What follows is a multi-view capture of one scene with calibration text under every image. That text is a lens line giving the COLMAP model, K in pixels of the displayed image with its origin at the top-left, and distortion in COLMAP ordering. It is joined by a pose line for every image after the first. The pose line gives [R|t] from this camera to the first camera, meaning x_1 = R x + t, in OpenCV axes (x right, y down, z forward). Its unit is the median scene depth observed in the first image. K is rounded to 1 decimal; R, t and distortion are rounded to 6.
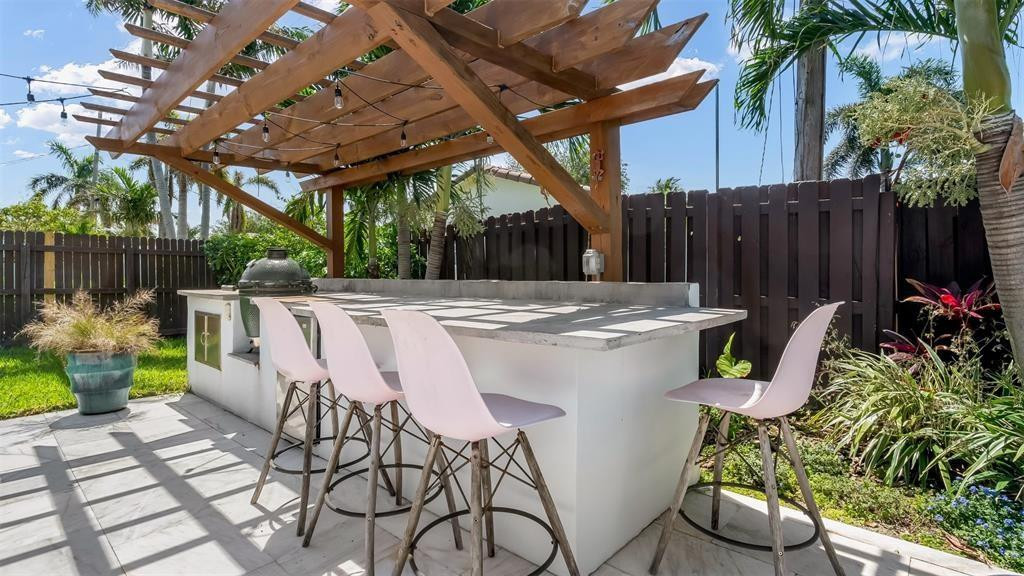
lens RADIAL K [[488.3, 0, 528.0], [0, 488.3, 272.5], [0, 0, 1]] dist [-0.007172, 0.000585]
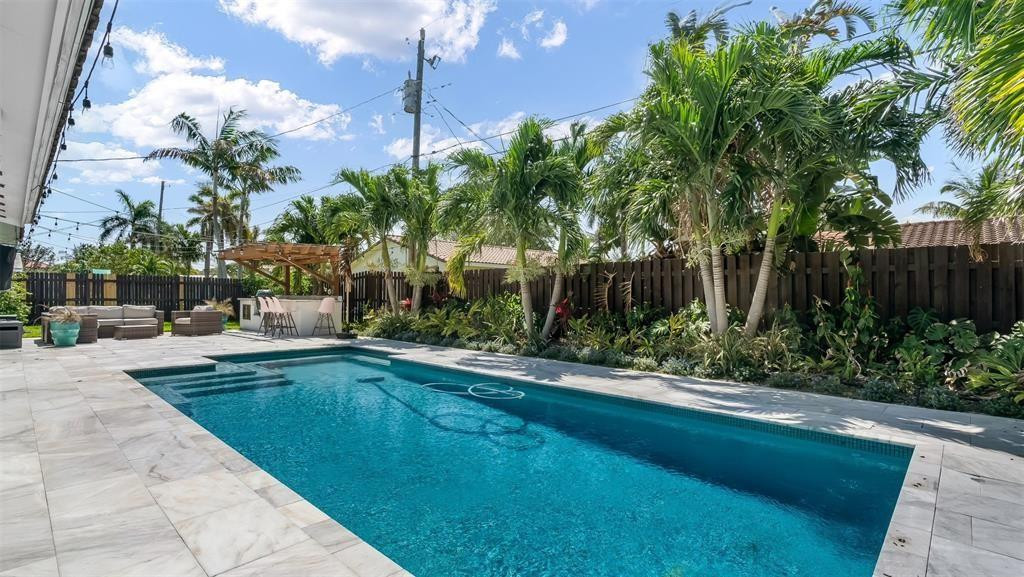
lens RADIAL K [[488.3, 0, 514.6], [0, 488.3, 290.9], [0, 0, 1]] dist [-0.007172, 0.000585]
pose [[0.998964, 0.009093, -0.044601, 1.560637], [-0.009528, 0.999909, -0.009558, -0.000398], [0.044510, 0.009973, 0.998959, -2.650508]]
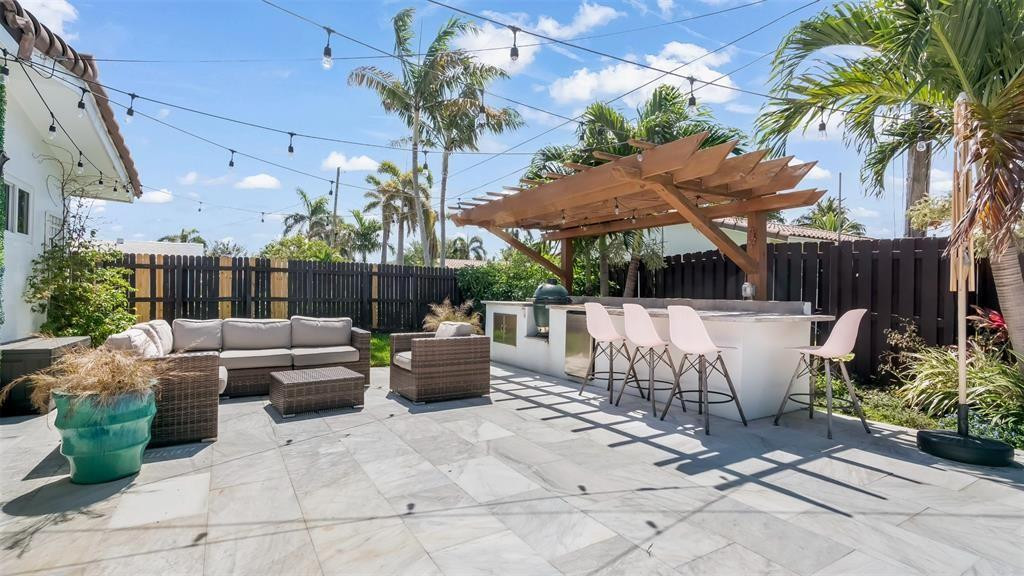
lens RADIAL K [[483.1, 0, 507.9], [0, 483.1, 290.8], [0, 0, 1]] dist [-0.009568, 0.003648]
pose [[0.949166, 0.019428, -0.314175, -0.110514], [-0.021348, 0.999769, -0.002670, 0.004319], [0.314051, 0.009241, 0.949361, -0.707813]]
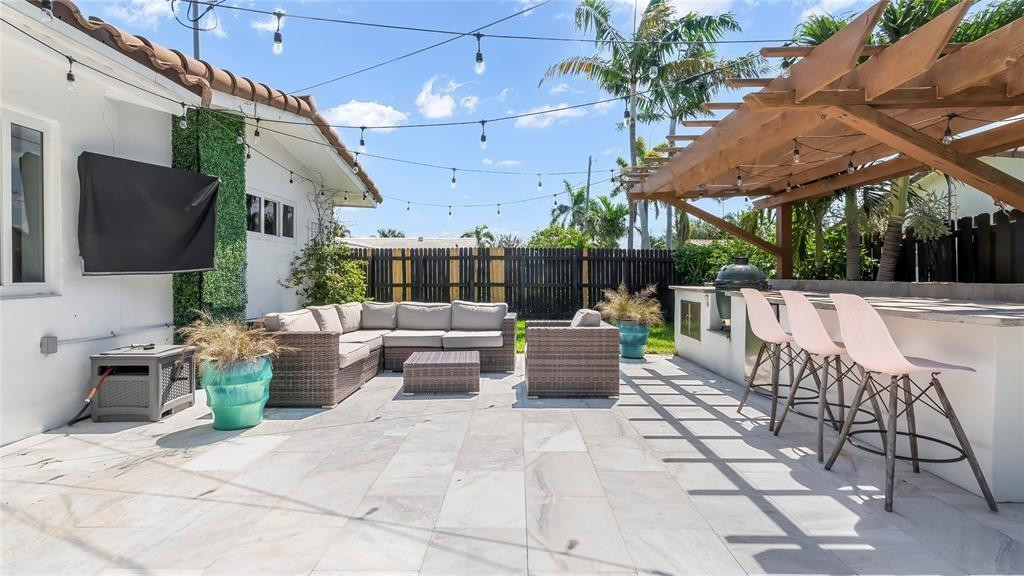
lens RADIAL K [[483.1, 0, 497.7], [0, 483.1, 276.6], [0, 0, 1]] dist [-0.009568, 0.003648]
pose [[0.628282, 0.009809, -0.777924, 0.114195], [-0.007287, 0.999951, 0.006723, 0.002525], [0.777952, 0.001445, 0.628322, -0.394496]]
